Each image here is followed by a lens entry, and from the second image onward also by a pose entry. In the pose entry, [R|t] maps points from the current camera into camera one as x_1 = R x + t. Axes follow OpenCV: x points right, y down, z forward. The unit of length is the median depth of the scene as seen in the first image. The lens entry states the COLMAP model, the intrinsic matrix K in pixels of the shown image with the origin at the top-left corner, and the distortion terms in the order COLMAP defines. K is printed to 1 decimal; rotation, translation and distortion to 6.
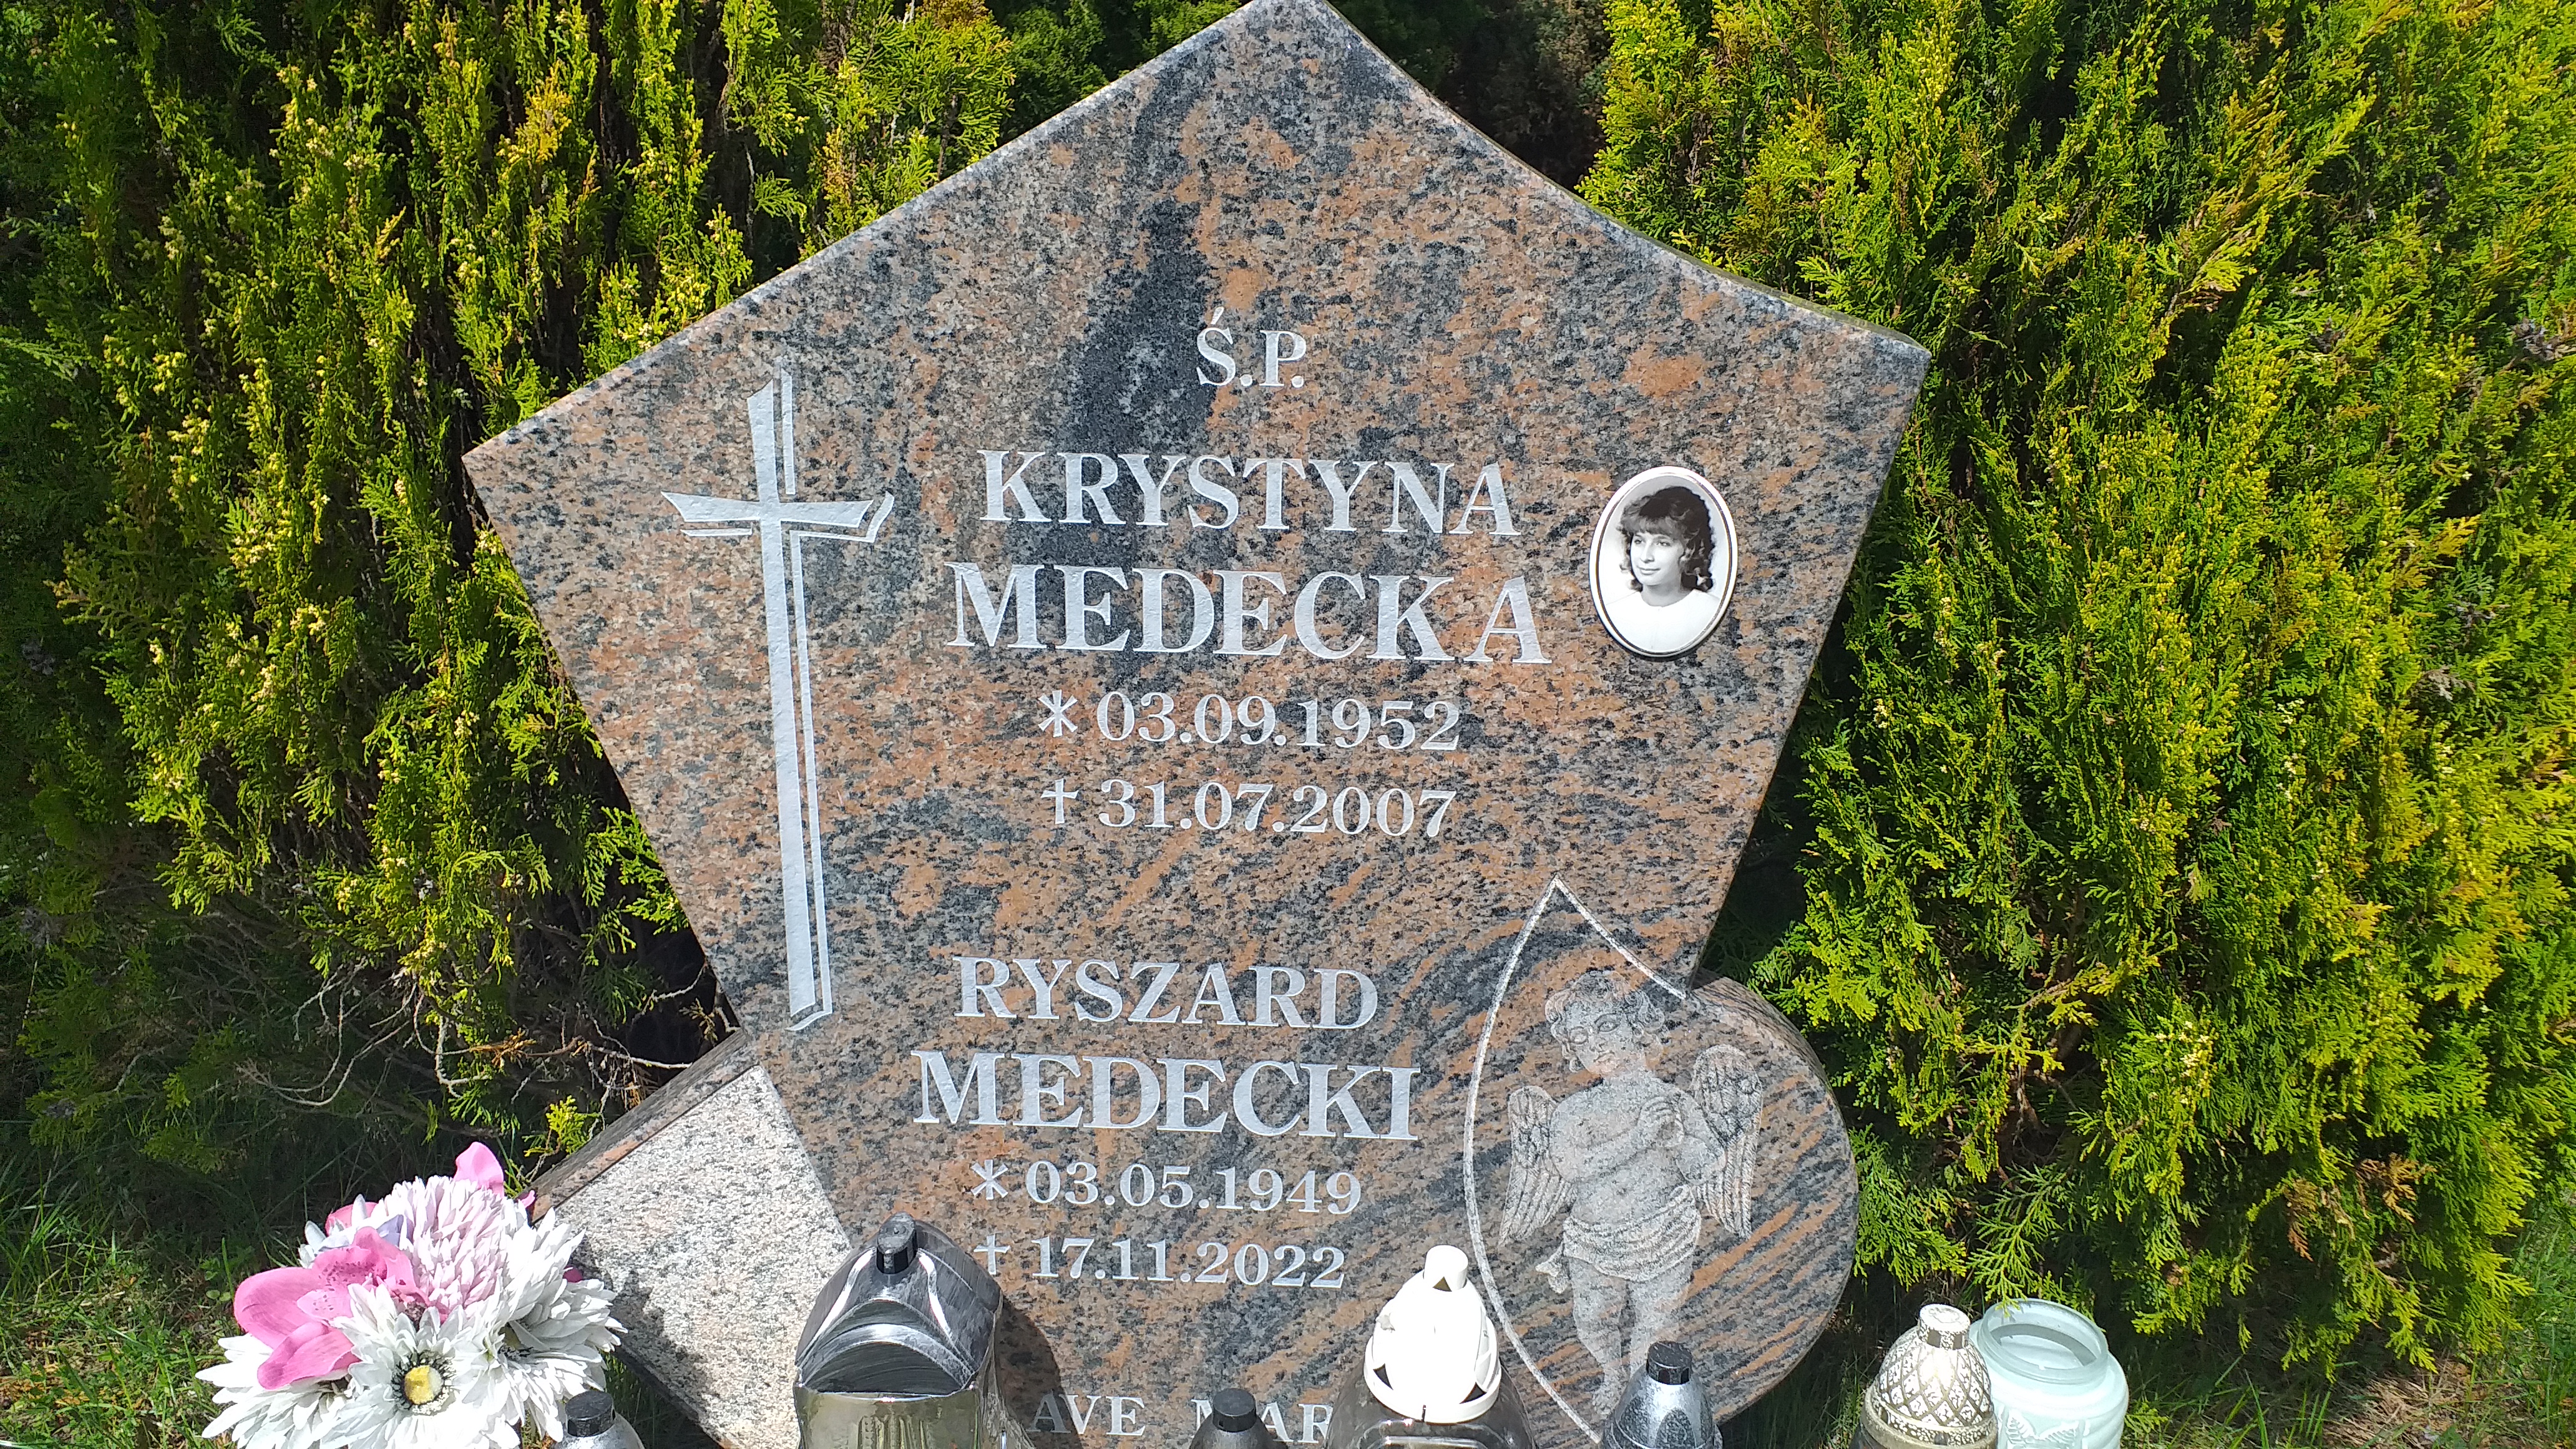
lens RADIAL K [[2104.3, 0, 1298.9], [0, 2104.3, 650.5], [0, 0, 1]] dist [0.175255, -0.525789]
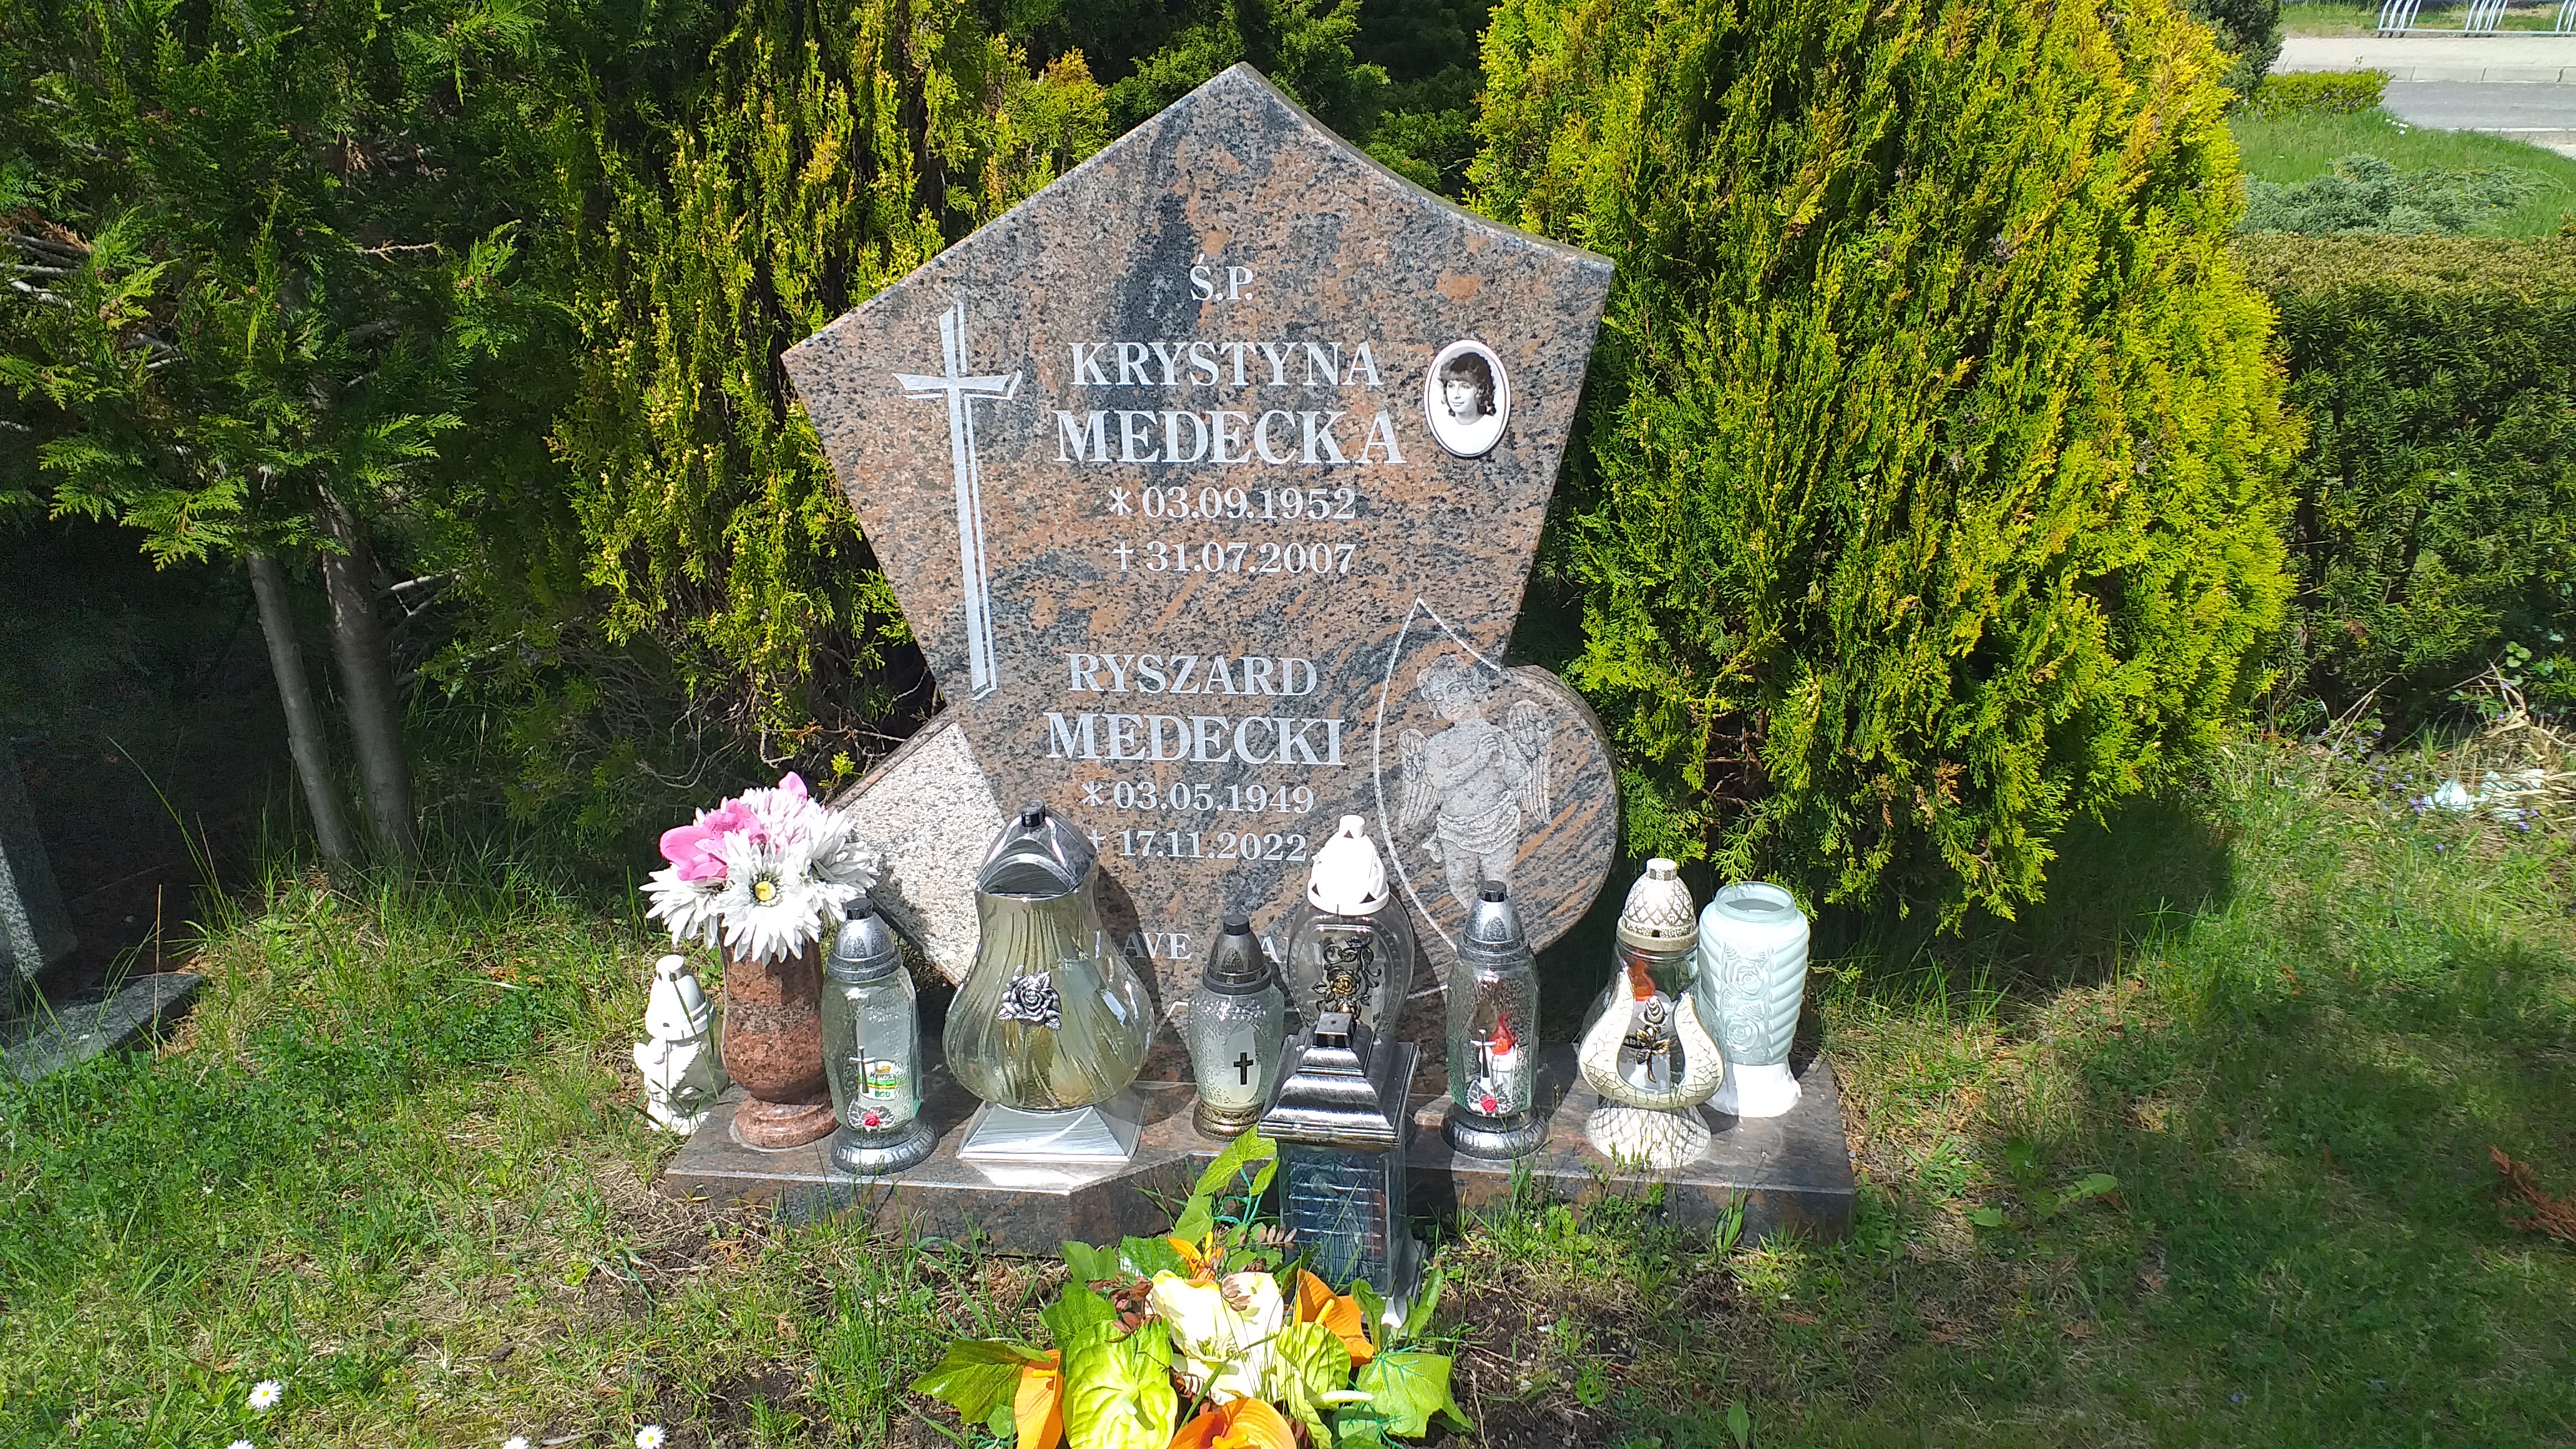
lens RADIAL K [[2388.3, 0, 1288.0], [0, 2388.3, 724.5], [0, 0, 1]] dist [0.237392, -1.396236]
pose [[0.991058, -0.006669, -0.133262, 0.268441], [0.009176, 0.999792, 0.018209, 0.171961], [0.133113, -0.019269, 0.990914, -0.870032]]
